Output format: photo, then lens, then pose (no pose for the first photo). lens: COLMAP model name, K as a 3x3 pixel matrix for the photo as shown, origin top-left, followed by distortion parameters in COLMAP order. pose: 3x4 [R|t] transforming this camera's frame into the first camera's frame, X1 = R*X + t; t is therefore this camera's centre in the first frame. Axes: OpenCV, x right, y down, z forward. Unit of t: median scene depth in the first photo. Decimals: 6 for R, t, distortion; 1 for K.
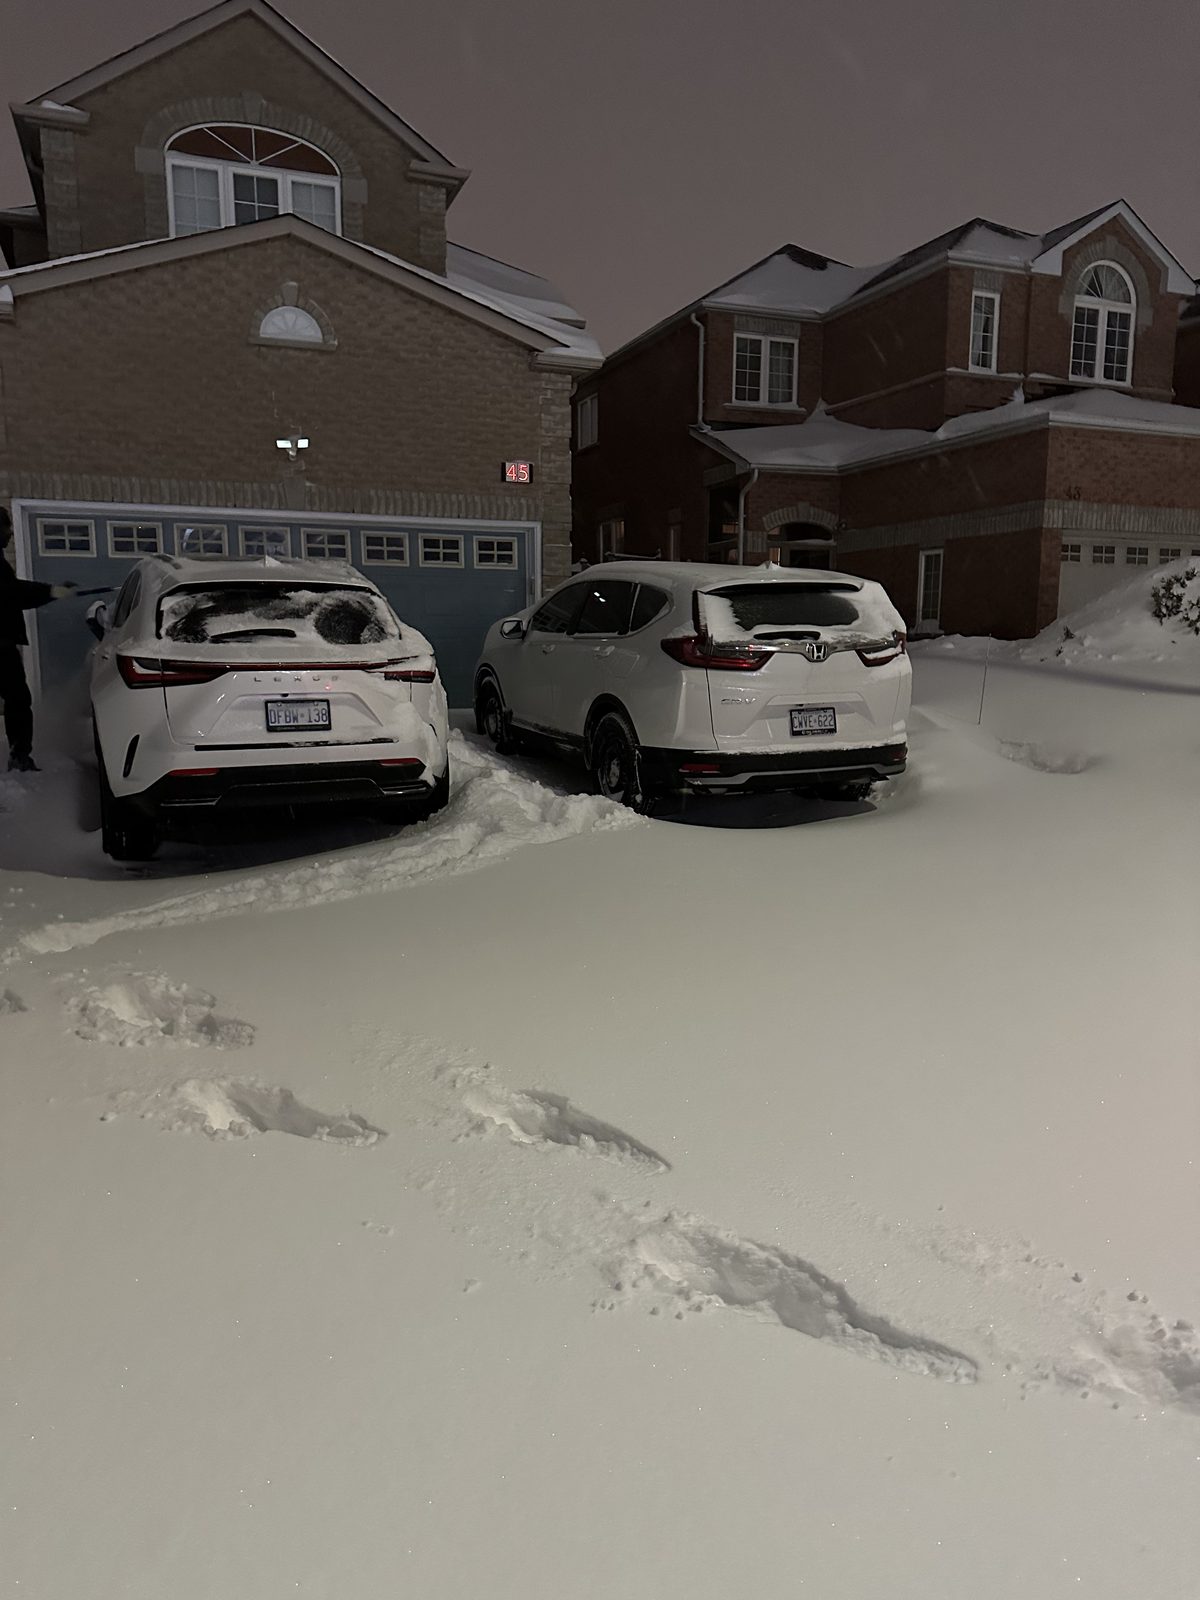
lens RADIAL K [[1119.5, 0, 596.7], [0, 1119.5, 805.9], [0, 0, 1]] dist [0.070910, -0.103667]
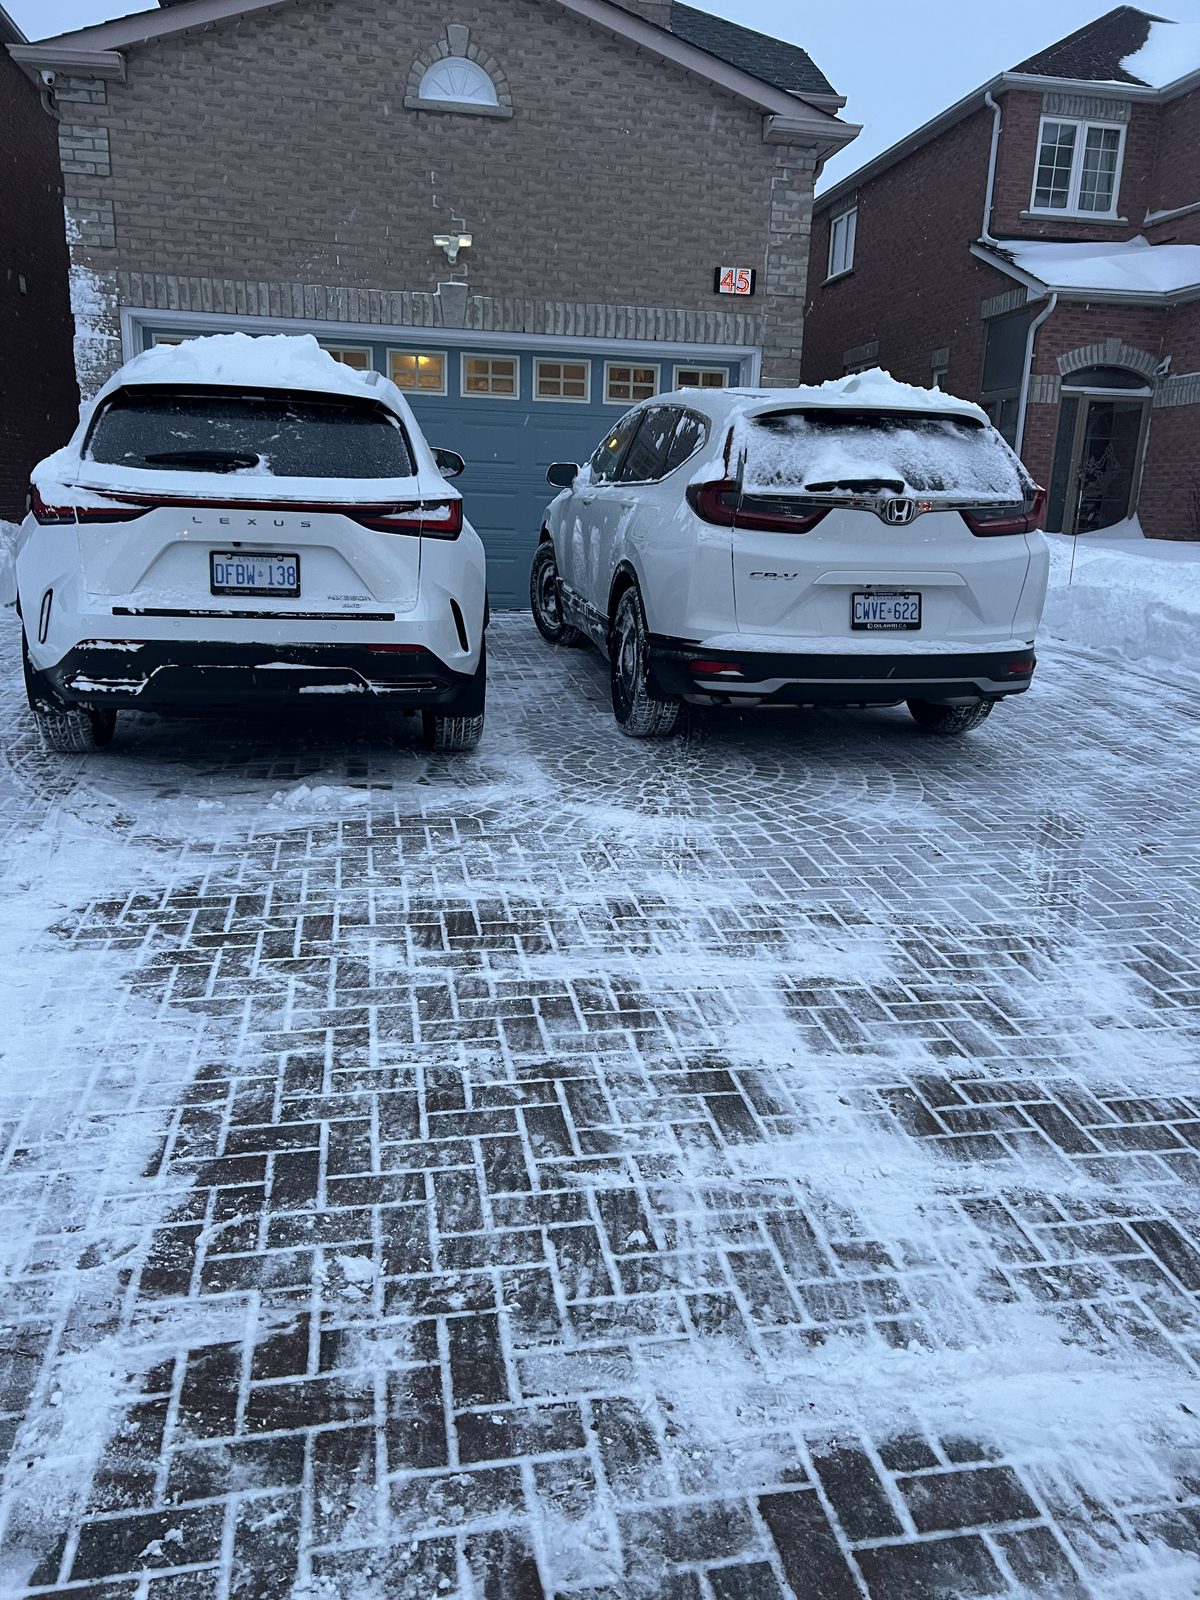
lens RADIAL K [[1189.5, 0, 600.0], [0, 1189.5, 800.0], [0, 0, 1]] dist [0.069050, -0.066103]
pose [[0.981276, 0.078122, -0.176051, 0.011579], [-0.062576, 0.993773, 0.092197, -0.013797], [0.182157, -0.079454, 0.980054, 0.150409]]
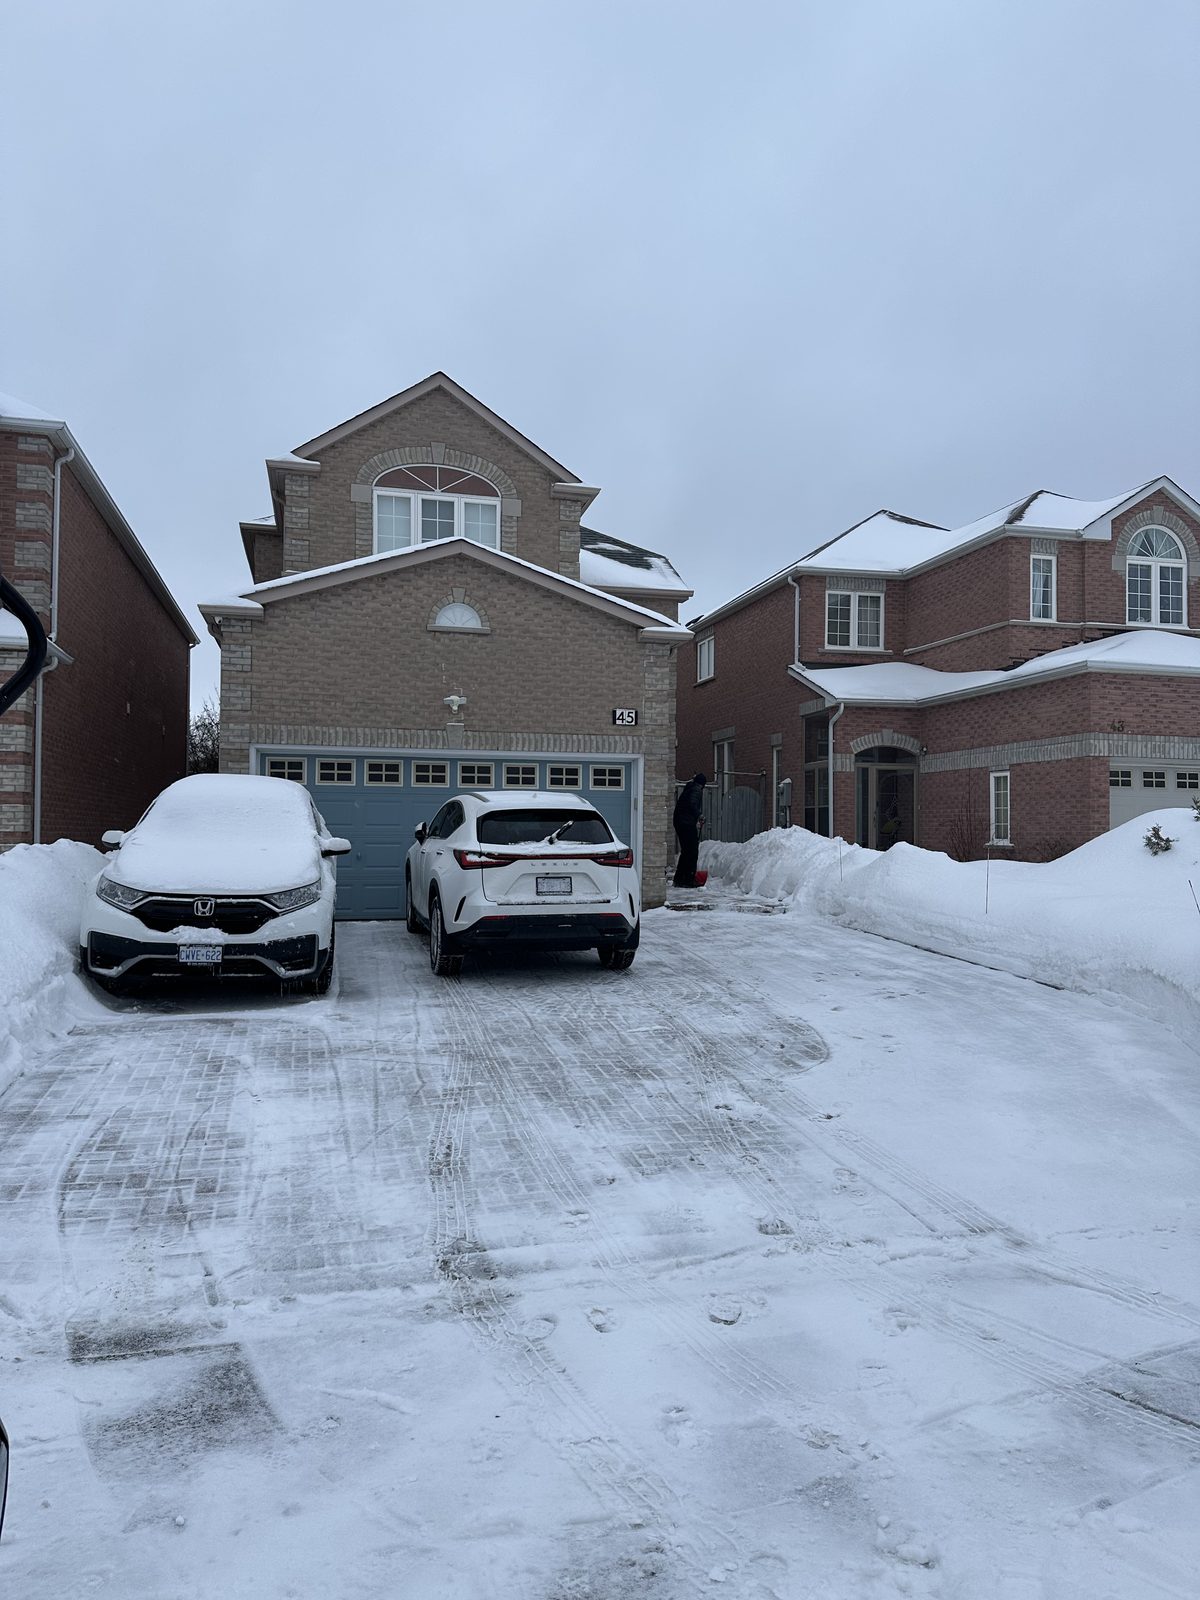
lens RADIAL K [[1104.2, 0, 584.4], [0, 1104.2, 796.1], [0, 0, 1]] dist [0.183395, -0.310125]
pose [[0.990232, 0.002830, -0.139403, 0.059709], [-0.028784, 0.982407, -0.184522, 0.023914], [0.136428, 0.186732, 0.972892, -0.214015]]
